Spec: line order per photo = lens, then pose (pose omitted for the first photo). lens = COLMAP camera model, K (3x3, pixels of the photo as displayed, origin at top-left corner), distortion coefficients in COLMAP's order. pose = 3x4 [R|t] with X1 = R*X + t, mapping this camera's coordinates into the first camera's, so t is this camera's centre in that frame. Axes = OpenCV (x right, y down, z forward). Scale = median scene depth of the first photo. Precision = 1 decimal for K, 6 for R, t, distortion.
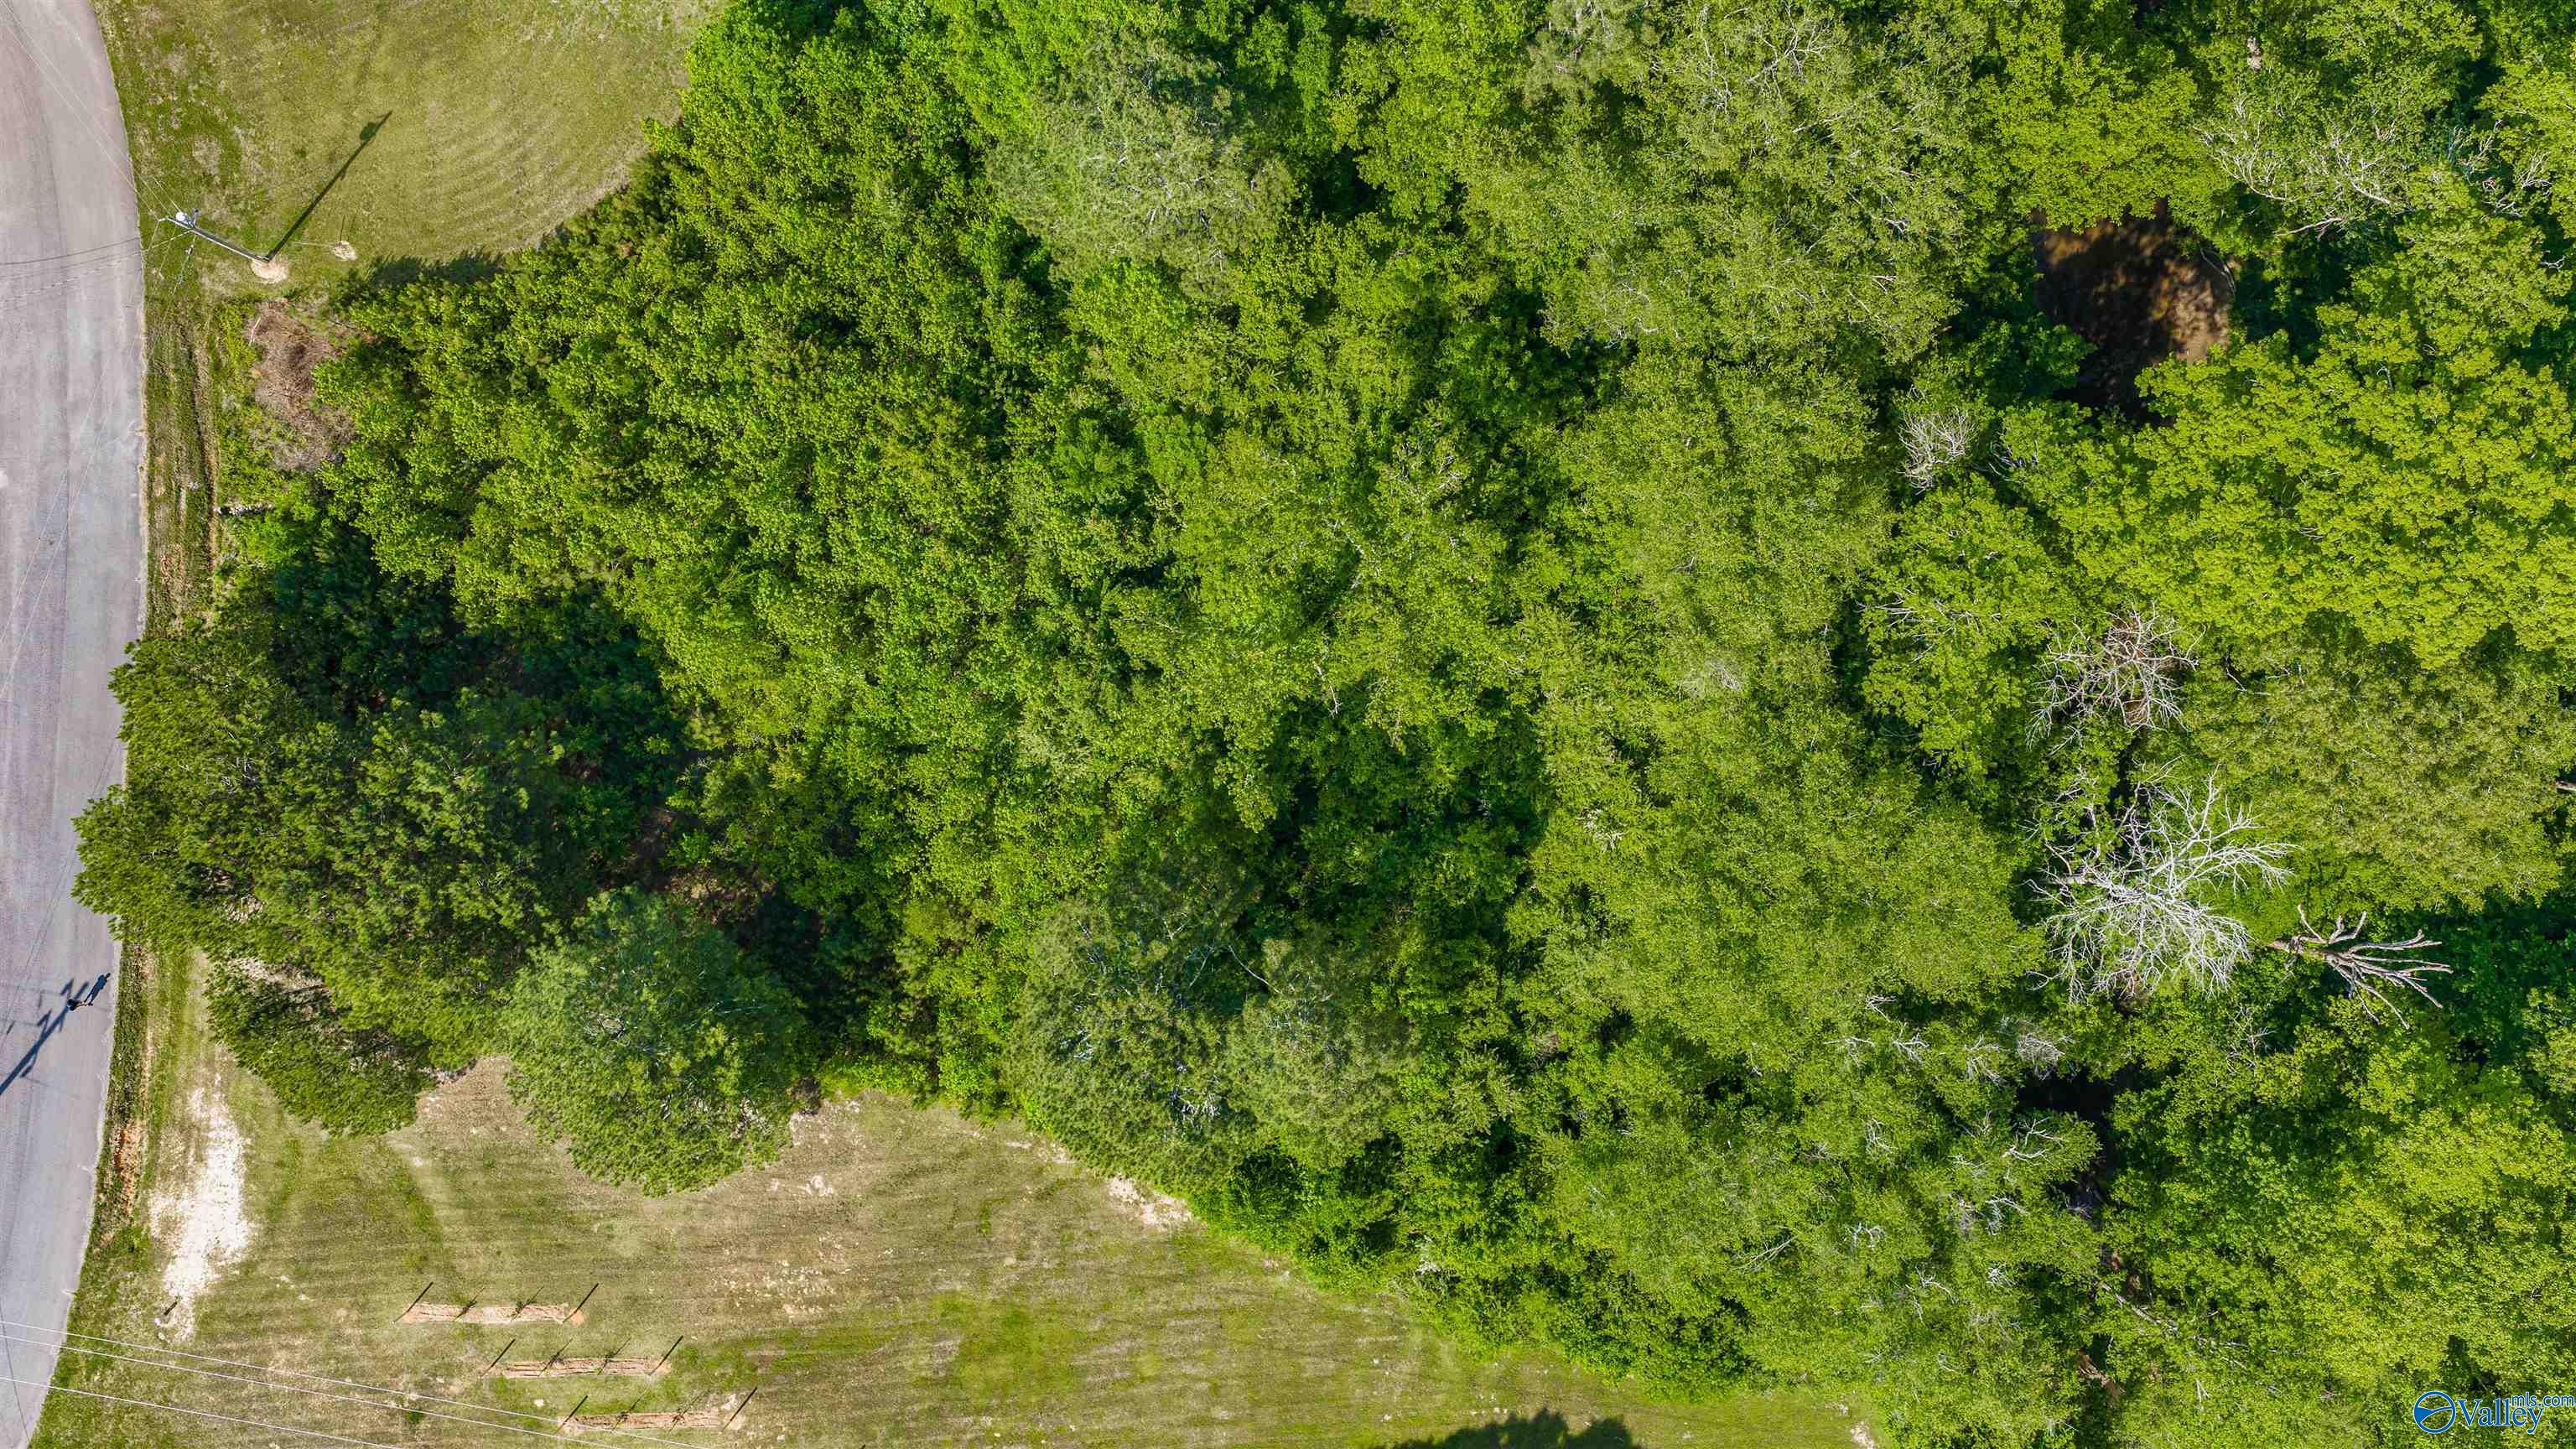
lens RADIAL K [[2121.6, 0, 1289.5], [0, 2121.6, 723.4], [0, 0, 1]] dist [0.025727, -0.059123]
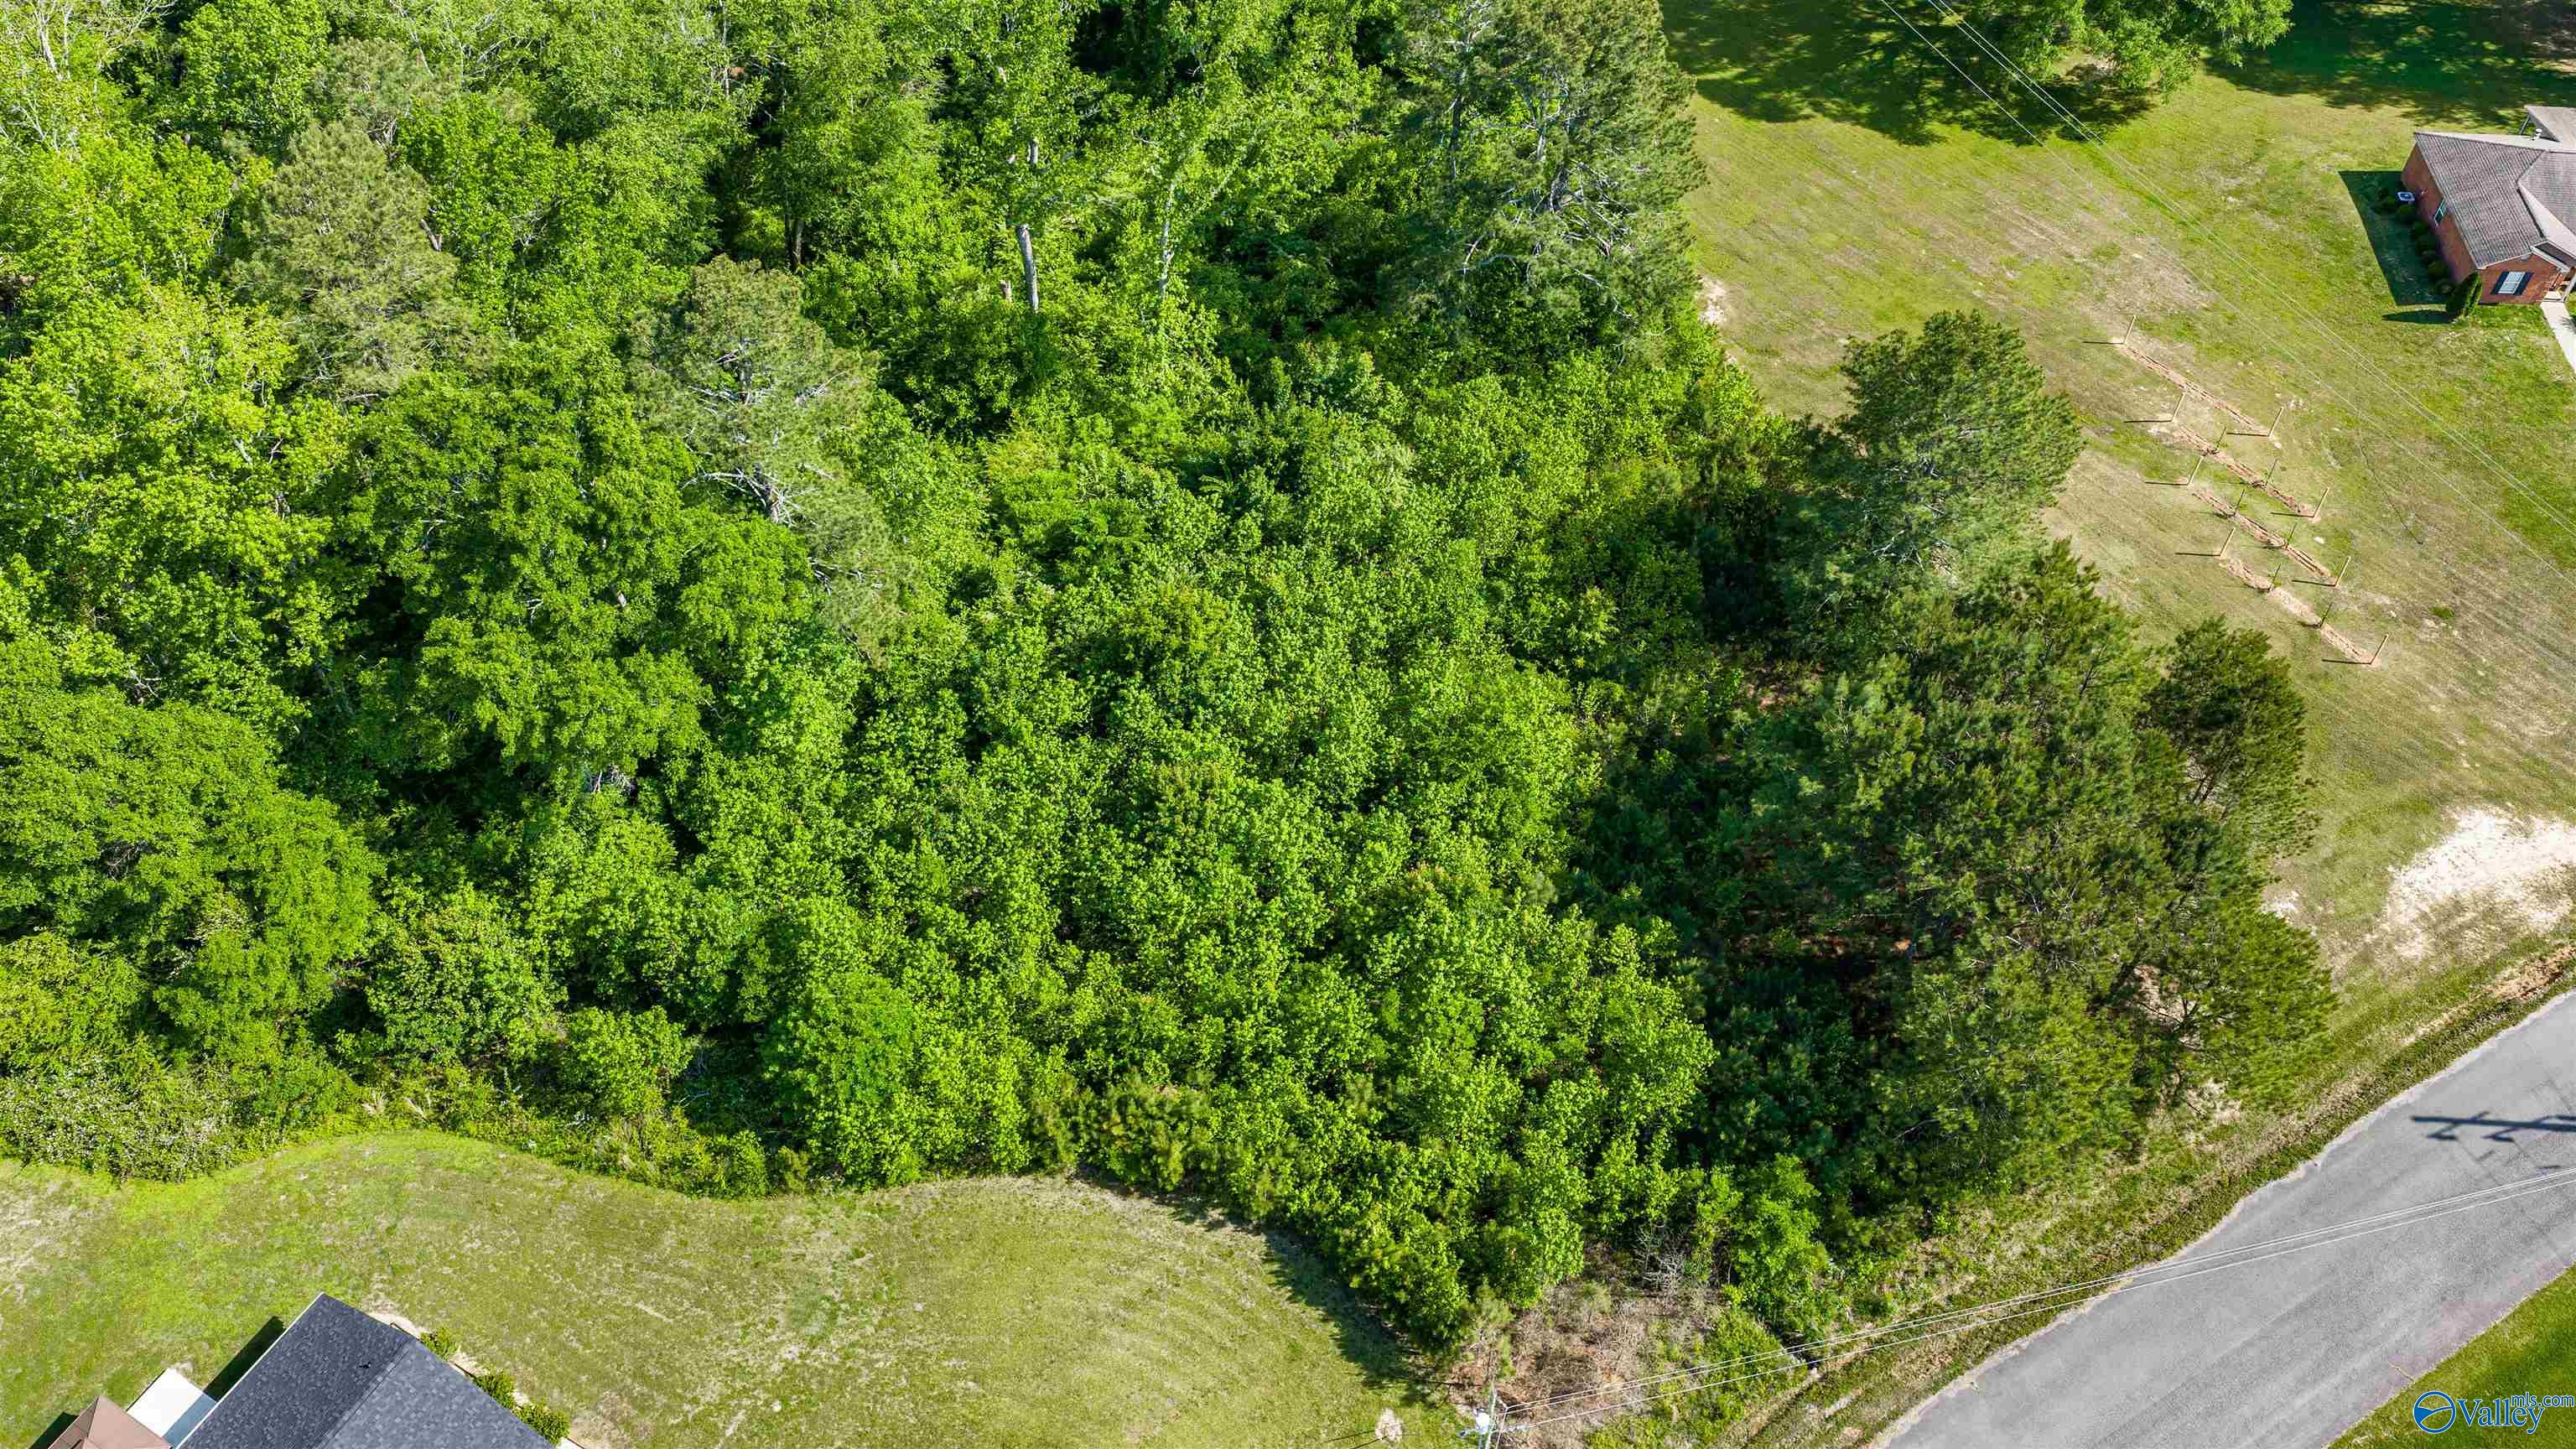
lens RADIAL K [[2121.6, 0, 1273.8], [0, 2121.6, 730.4], [0, 0, 1]] dist [0.025727, -0.059123]
pose [[-0.543623, -0.650241, 0.530717, -0.642432], [0.839327, -0.419450, 0.345822, -0.394054], [-0.002258, 0.633442, 0.773787, 0.359751]]
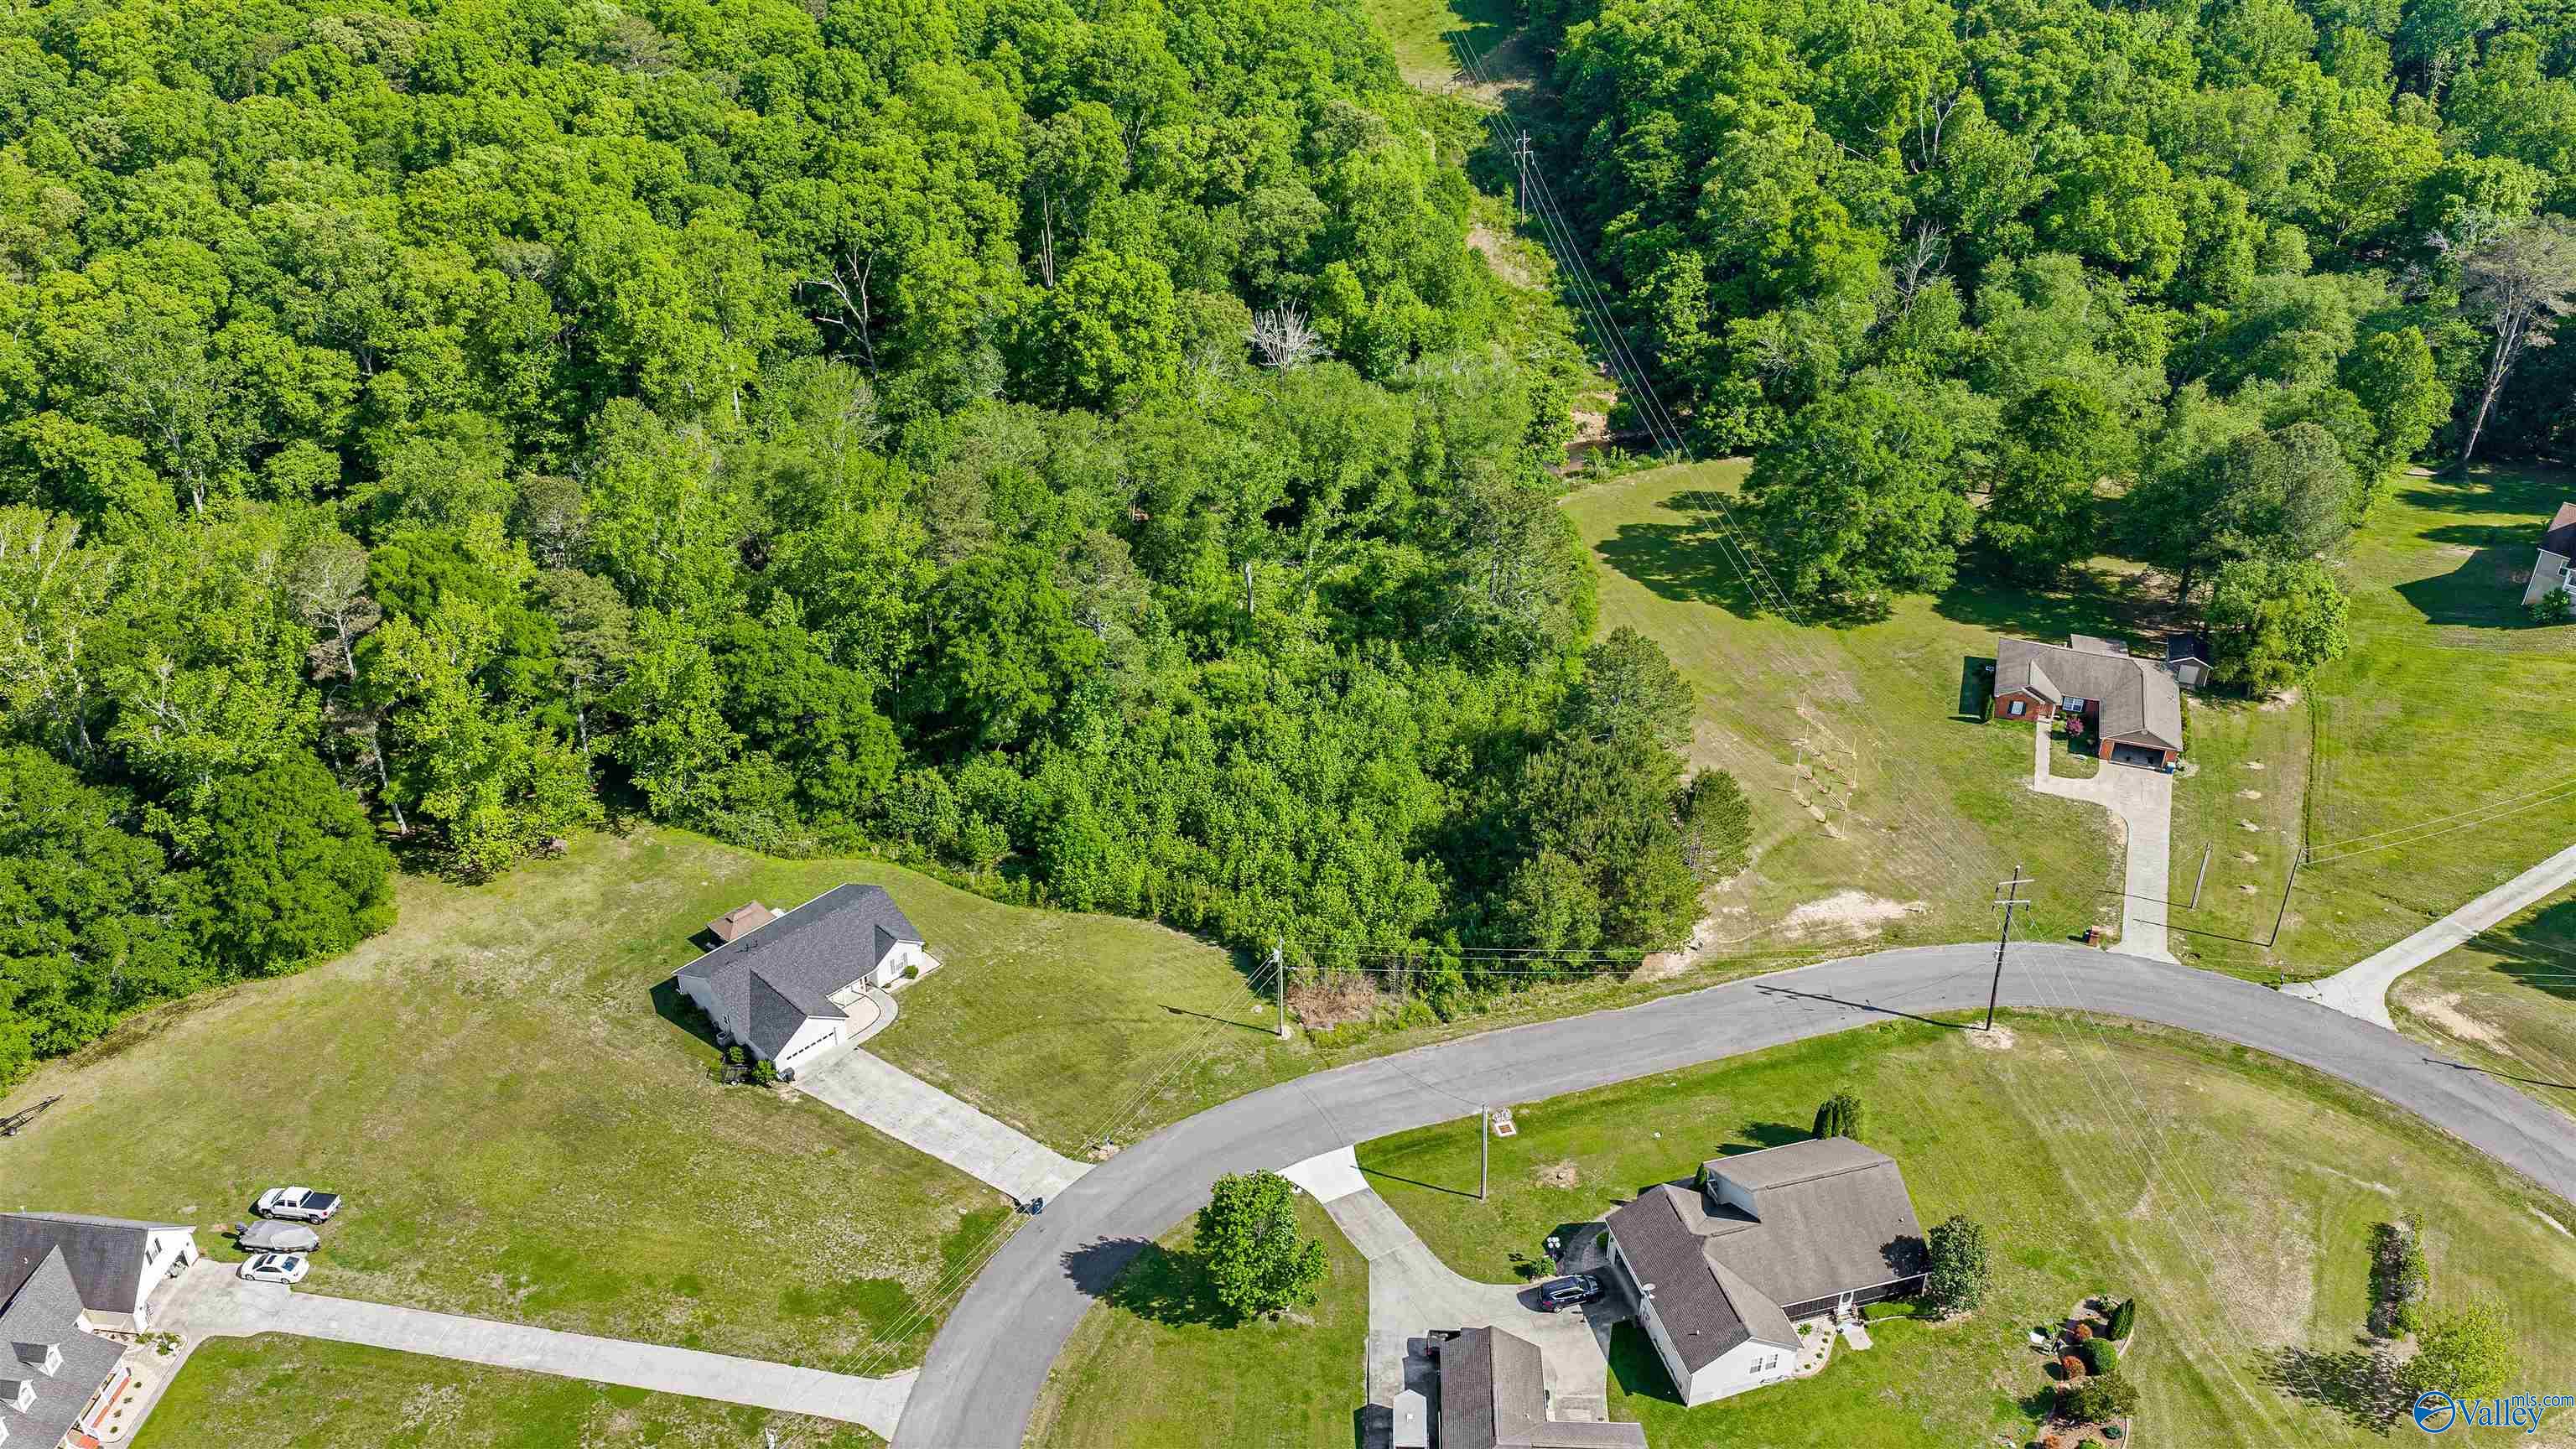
lens RADIAL K [[2121.6, 0, 1277.3], [0, 2121.6, 721.5], [0, 0, 1]] dist [0.025727, -0.059123]
pose [[-0.313426, -0.520039, 0.794559, -1.571652], [0.949586, -0.165384, 0.266335, -0.587361], [-0.007097, 0.837978, 0.545657, -0.004012]]
